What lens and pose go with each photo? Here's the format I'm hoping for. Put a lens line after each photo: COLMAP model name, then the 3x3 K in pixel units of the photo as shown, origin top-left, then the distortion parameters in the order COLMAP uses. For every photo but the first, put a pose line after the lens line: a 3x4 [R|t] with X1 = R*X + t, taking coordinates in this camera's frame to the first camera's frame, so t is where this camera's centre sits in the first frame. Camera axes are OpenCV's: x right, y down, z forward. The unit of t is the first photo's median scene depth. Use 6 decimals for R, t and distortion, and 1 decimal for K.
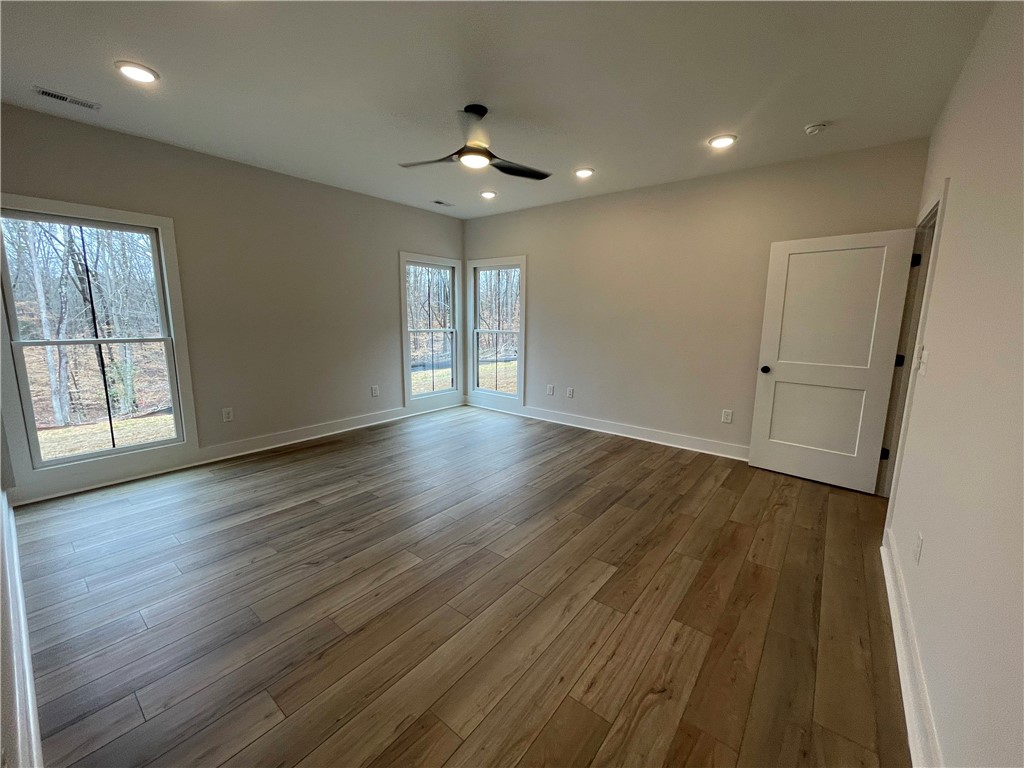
lens RADIAL K [[410.7, 0, 508.7], [0, 410.7, 382.5], [0, 0, 1]] dist [-0.001844, 0.000503]
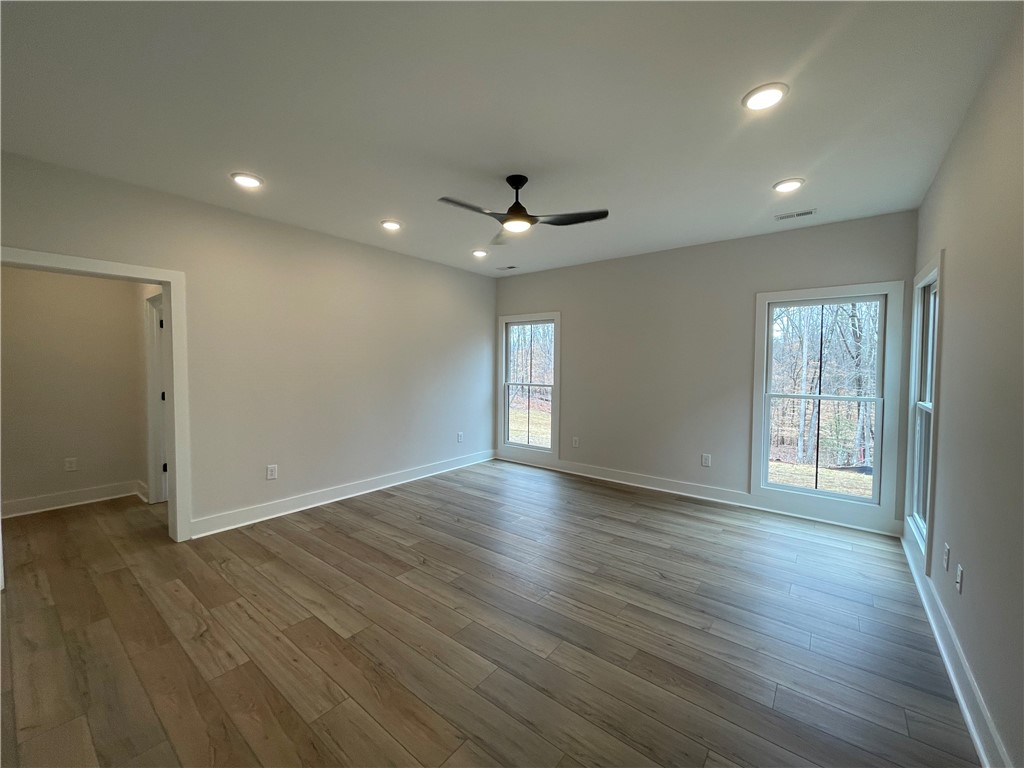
lens RADIAL K [[410.7, 0, 512.8], [0, 410.7, 381.5], [0, 0, 1]] dist [-0.001844, 0.000503]
pose [[0.009873, 0.026170, -0.999609, 1.010785], [-0.173670, 0.984510, 0.024060, -0.177147], [0.984754, 0.173364, 0.014265, 1.080910]]
